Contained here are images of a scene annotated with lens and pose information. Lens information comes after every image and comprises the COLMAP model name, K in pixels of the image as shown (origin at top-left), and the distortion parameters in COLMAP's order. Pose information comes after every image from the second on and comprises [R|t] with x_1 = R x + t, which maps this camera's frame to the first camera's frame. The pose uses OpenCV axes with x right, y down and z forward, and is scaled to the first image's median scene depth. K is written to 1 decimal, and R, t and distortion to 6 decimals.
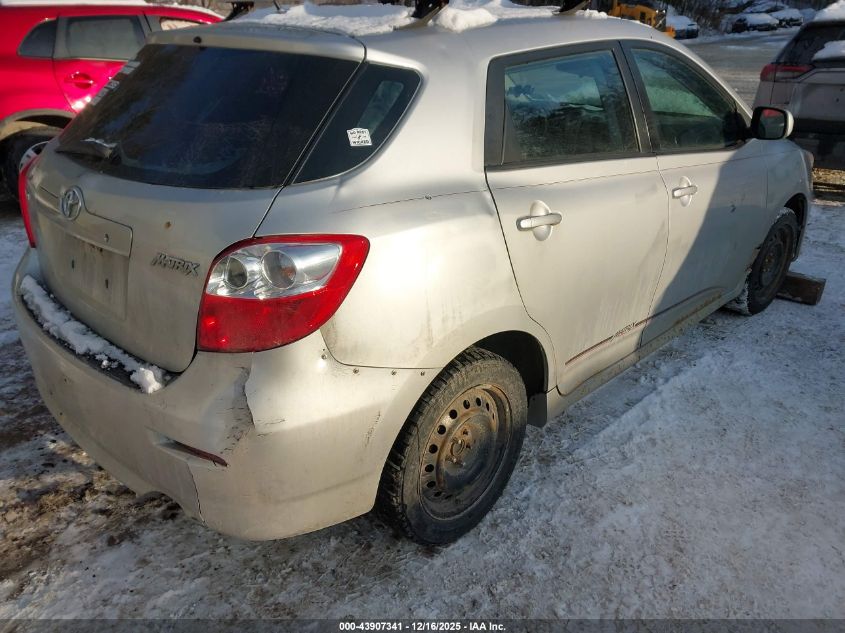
lens RADIAL K [[596.4, 0, 416.8], [0, 596.4, 311.6], [0, 0, 1]] dist [0.049423, -0.063266]
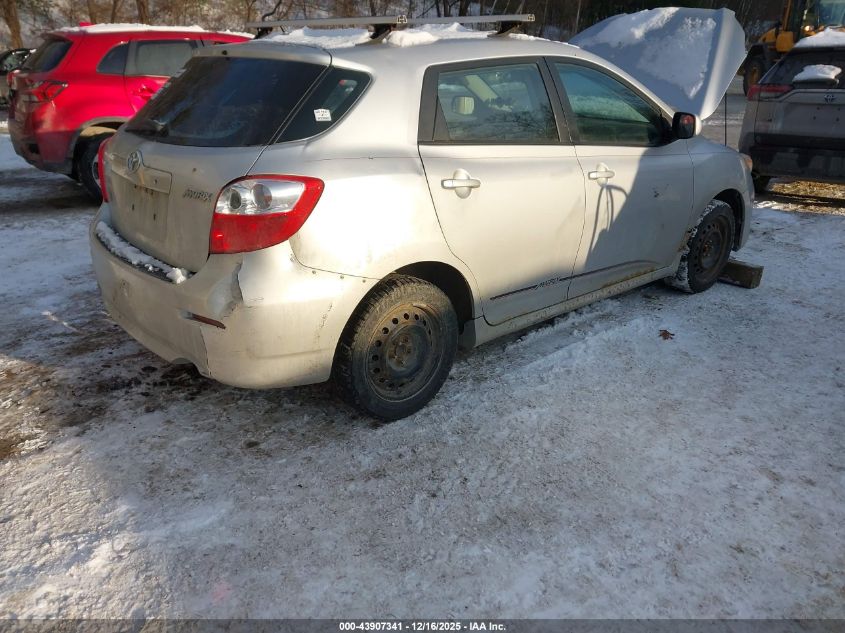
lens RADIAL K [[596.4, 0, 416.8], [0, 596.4, 311.6], [0, 0, 1]] dist [0.049423, -0.063266]
pose [[0.996515, 0.037743, -0.074382, 0.219485], [-0.040511, 0.998528, -0.036063, 0.198219], [0.072911, 0.038951, 0.996578, -0.369598]]
